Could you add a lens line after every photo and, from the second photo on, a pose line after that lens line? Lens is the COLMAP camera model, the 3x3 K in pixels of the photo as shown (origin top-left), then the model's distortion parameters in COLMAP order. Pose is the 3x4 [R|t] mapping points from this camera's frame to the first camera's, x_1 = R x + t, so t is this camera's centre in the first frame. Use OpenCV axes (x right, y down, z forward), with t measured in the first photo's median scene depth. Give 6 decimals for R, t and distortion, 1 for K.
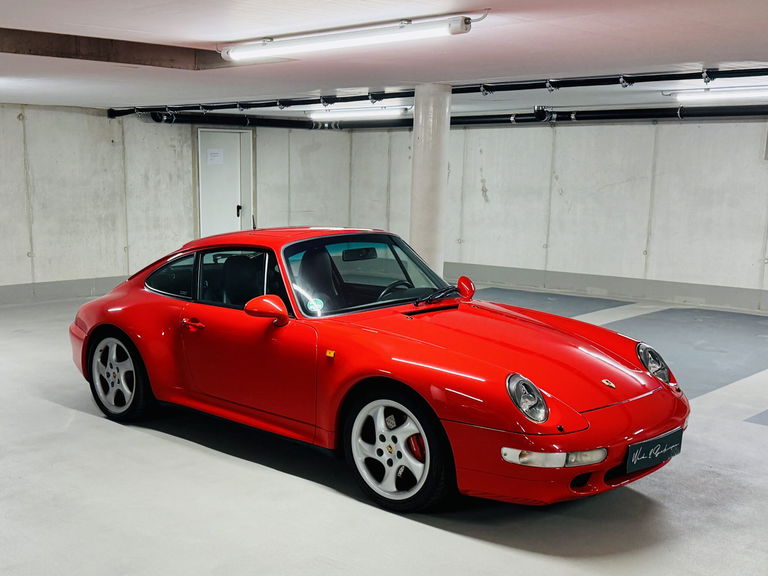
lens RADIAL K [[969.8, 0, 281.5], [0, 969.8, 355.2], [0, 0, 1]] dist [0.203962, -0.424936]
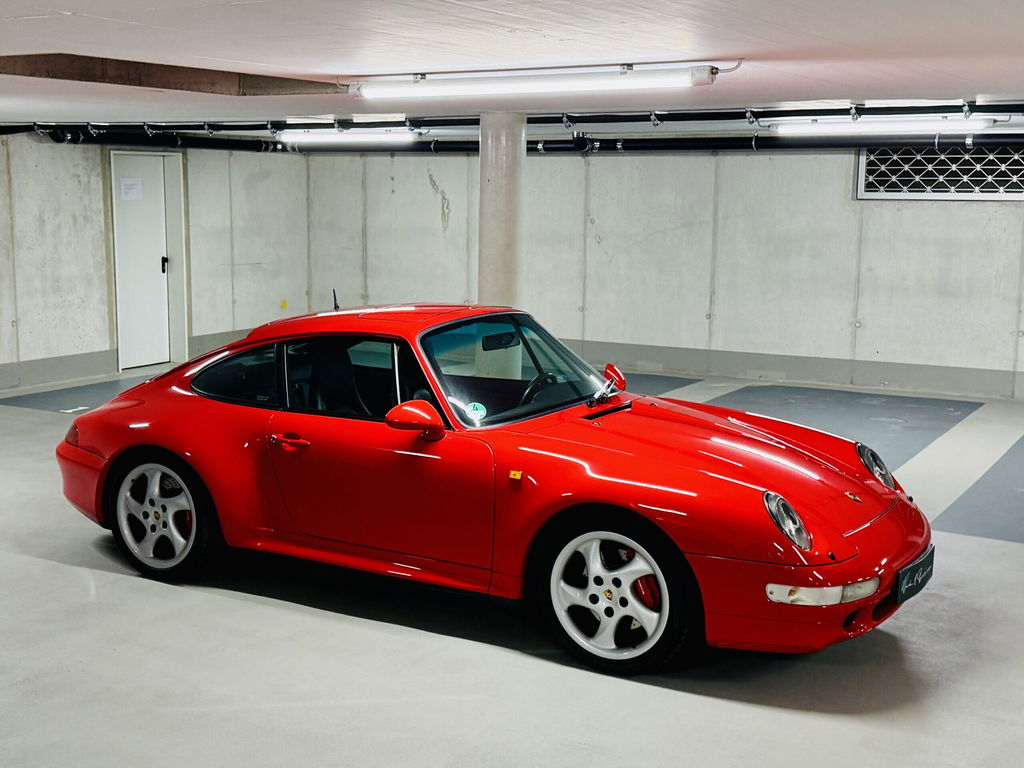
lens RADIAL K [[1377.2, 0, 438.9], [0, 1377.2, 387.7], [0, 0, 1]] dist [0.233878, -0.566165]
pose [[0.969672, -0.033648, 0.242081, -0.121127], [0.044316, 0.998265, -0.038760, -0.013820], [-0.240357, 0.048312, 0.969482, -0.024921]]
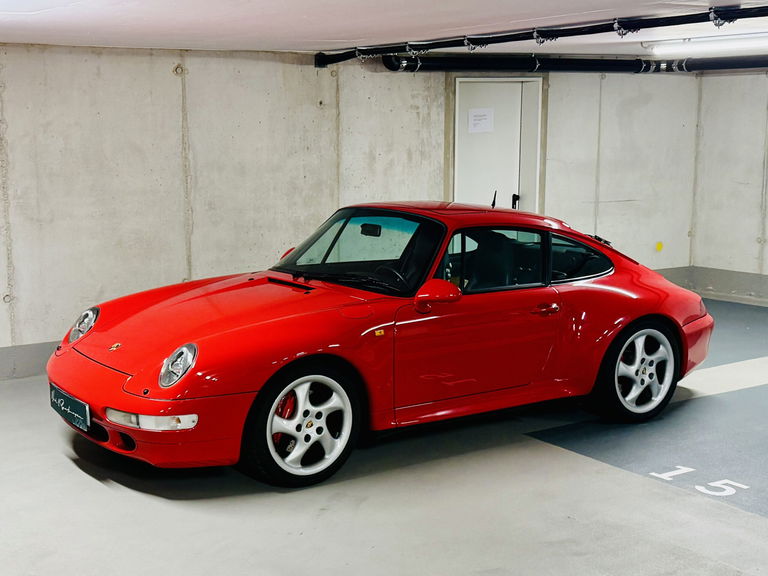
lens RADIAL K [[1077.8, 0, 278.0], [0, 1077.8, 288.1], [0, 0, 1]] dist [0.247077, -0.621377]
pose [[0.972536, 0.021740, -0.231735, -0.035019], [-0.030628, 0.998924, -0.034824, -0.076972], [0.230729, 0.040965, 0.972155, 0.333871]]
